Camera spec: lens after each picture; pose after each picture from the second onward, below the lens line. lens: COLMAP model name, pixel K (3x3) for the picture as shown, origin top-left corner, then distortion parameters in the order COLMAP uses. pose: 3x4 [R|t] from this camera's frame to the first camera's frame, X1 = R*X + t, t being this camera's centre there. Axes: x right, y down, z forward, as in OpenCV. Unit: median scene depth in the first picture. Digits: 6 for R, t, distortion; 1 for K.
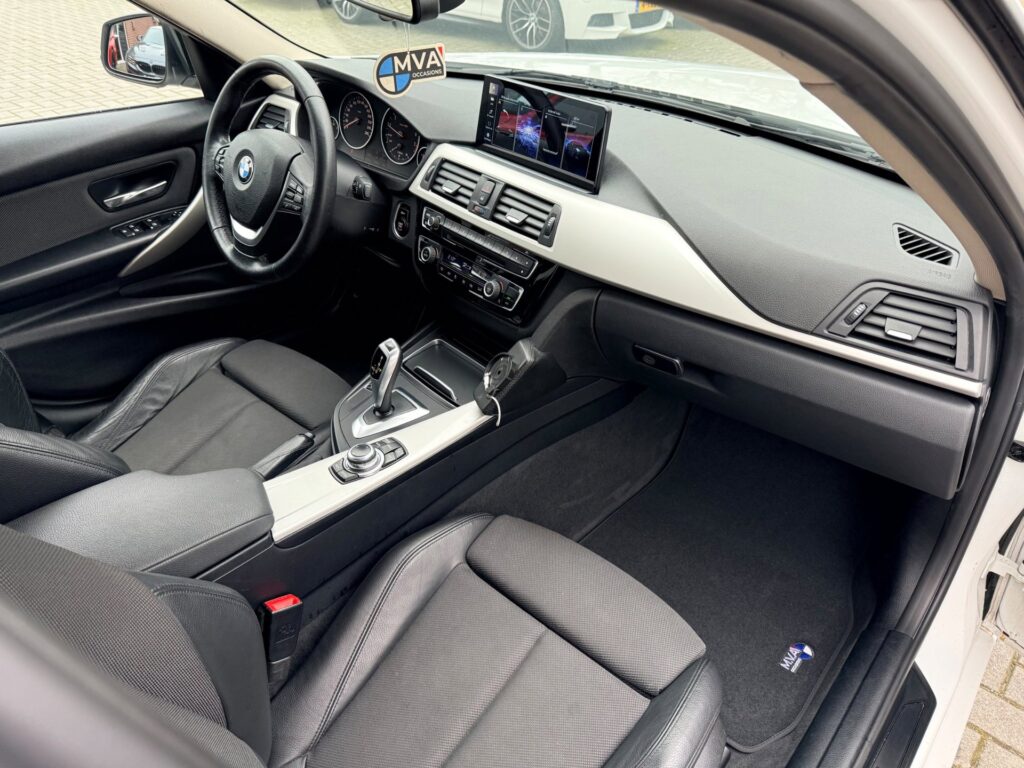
lens RADIAL K [[725.7, 0, 504.8], [0, 725.7, 394.0], [0, 0, 1]] dist [0.037993, -0.047475]
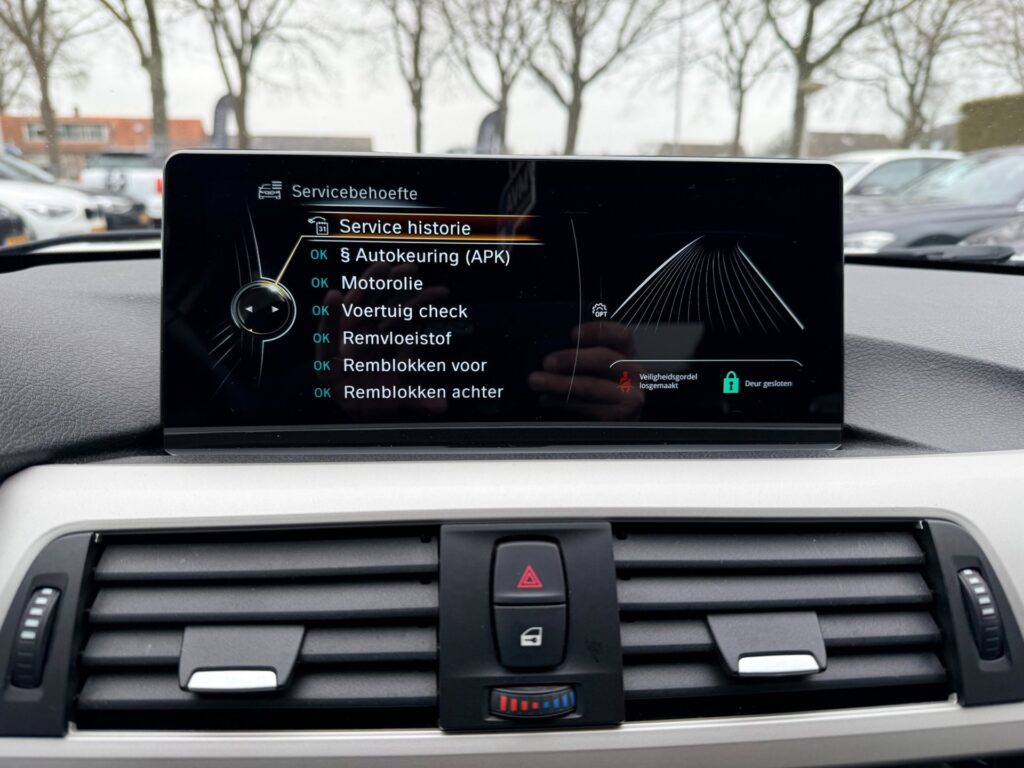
lens RADIAL K [[725.7, 0, 506.6], [0, 725.7, 404.1], [0, 0, 1]] dist [0.037993, -0.047475]
pose [[0.595848, -0.231877, 0.768894, -0.154827], [0.450691, 0.888983, -0.081167, -0.282933], [-0.664712, 0.394897, 0.634204, 0.776991]]
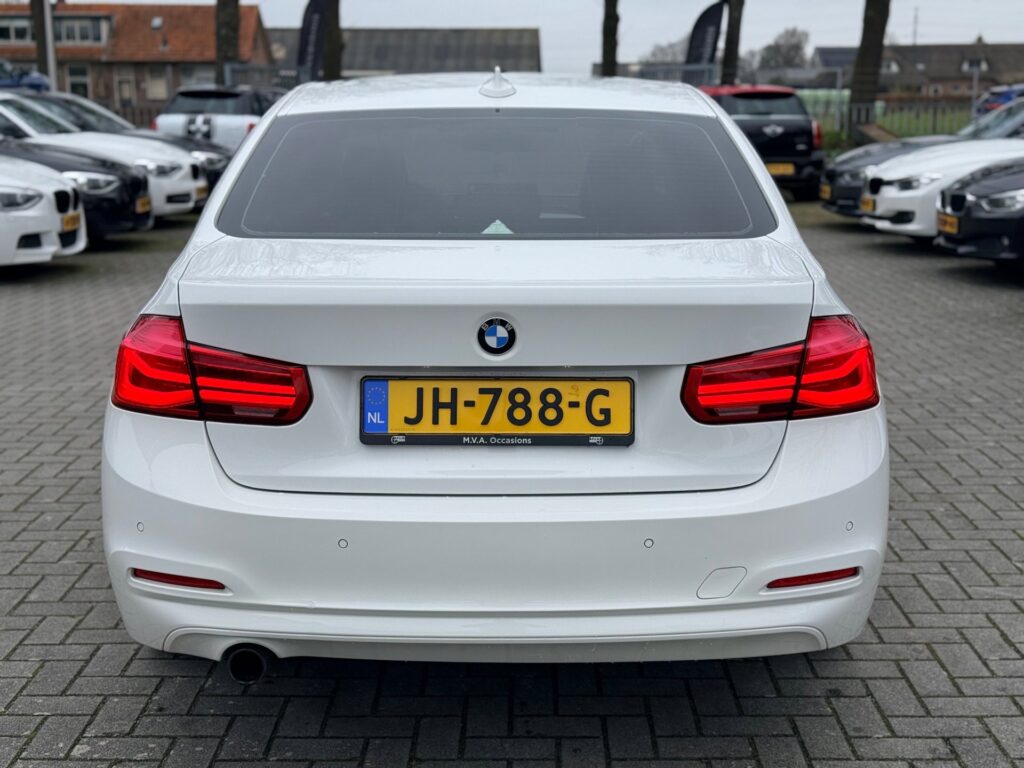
lens RADIAL K [[1431.9, 0, 515.8], [0, 1431.9, 389.8], [0, 0, 1]] dist [0.122559, 0.000000]
pose [[0.735820, -0.143030, 0.661900, -2.967068], [0.391669, 0.887250, -0.243684, 1.294763], [-0.552416, 0.438554, 0.708877, -2.005064]]
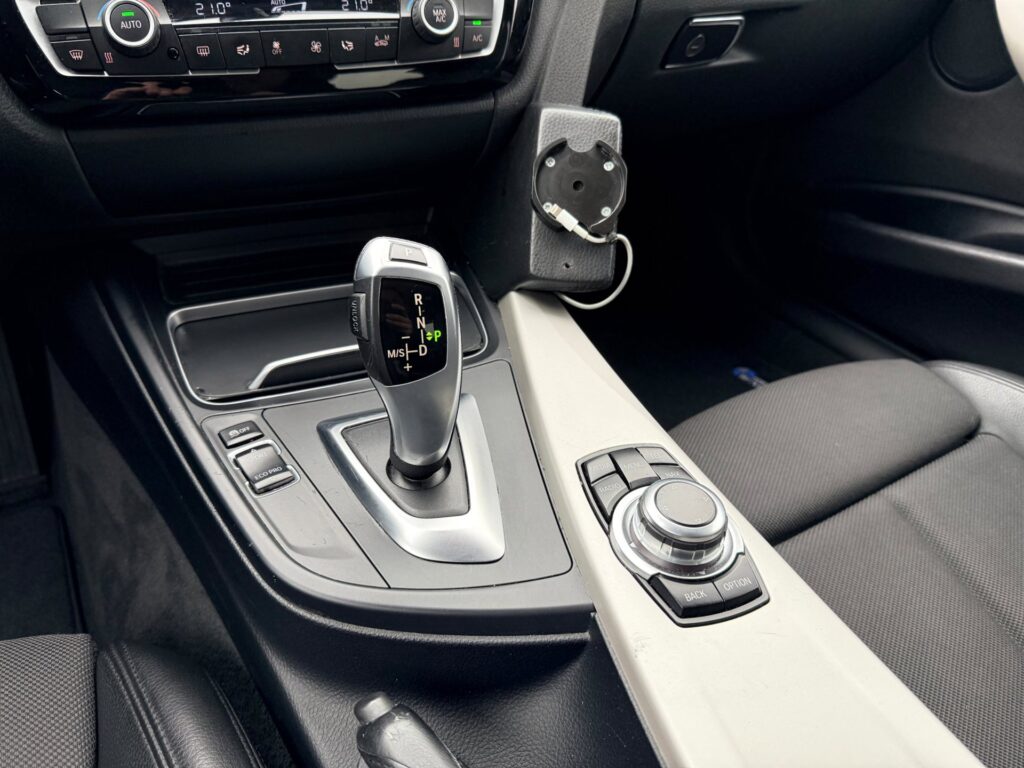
lens RADIAL K [[725.7, 0, 486.6], [0, 725.7, 384.3], [0, 0, 1]] dist [0.037993, -0.047475]
pose [[0.303548, -0.546596, 0.780443, -0.375554], [0.512196, 0.784286, 0.350072, -0.101479], [-0.803439, 0.293476, 0.518033, 0.746606]]
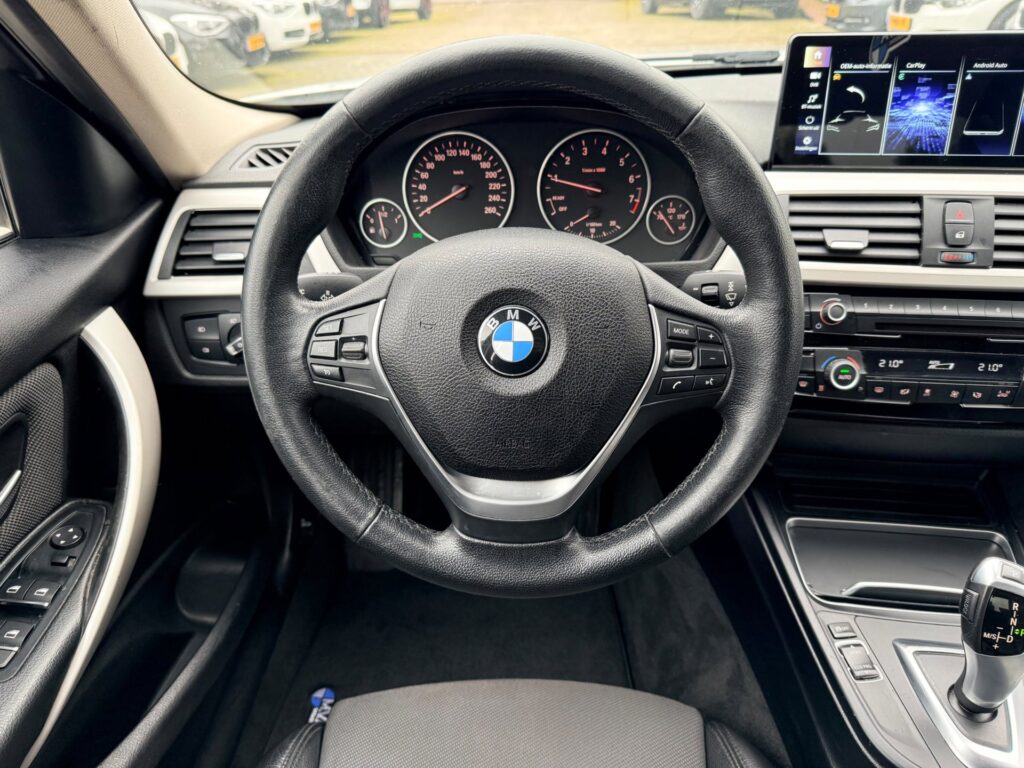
lens RADIAL K [[725.7, 0, 513.4], [0, 725.7, 386.1], [0, 0, 1]] dist [0.037993, -0.047475]
pose [[0.754490, -0.359893, 0.548838, -0.554770], [0.404058, 0.913690, 0.043679, -0.294236], [-0.517187, 0.188806, 0.834787, 0.674363]]
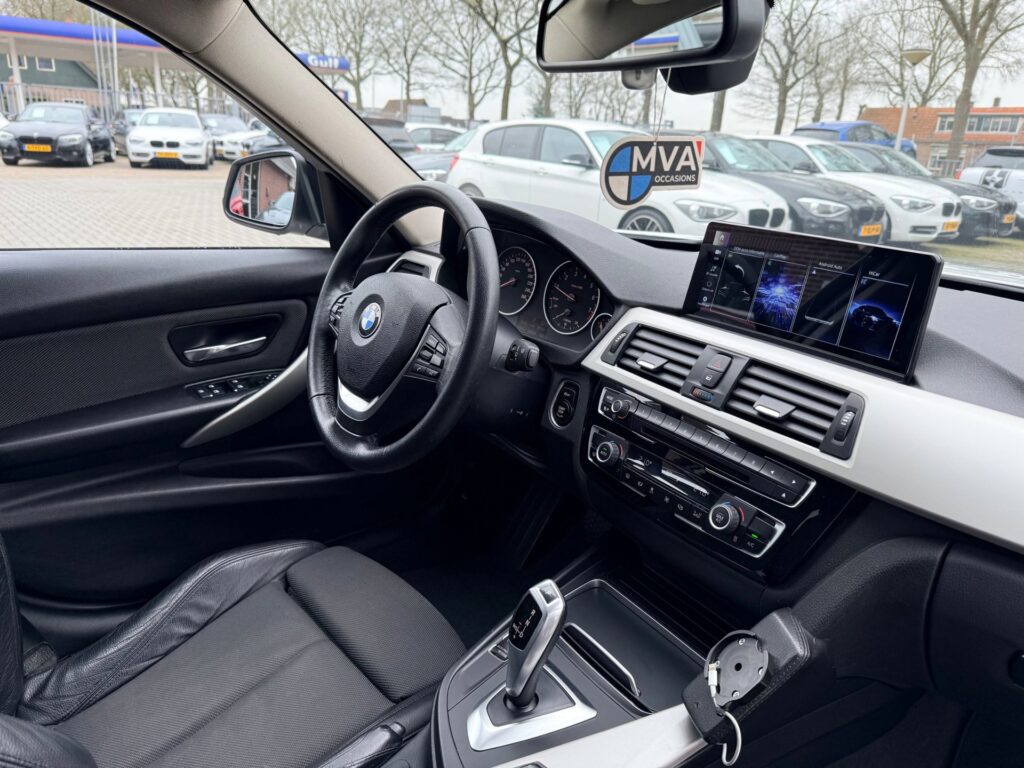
lens RADIAL K [[725.7, 0, 509.9], [0, 725.7, 386.1], [0, 0, 1]] dist [0.037993, -0.047475]
pose [[0.990817, 0.081451, -0.107927, -0.126494], [-0.108855, 0.953991, -0.279376, -0.052794], [0.080206, 0.288559, 0.954097, 0.324035]]
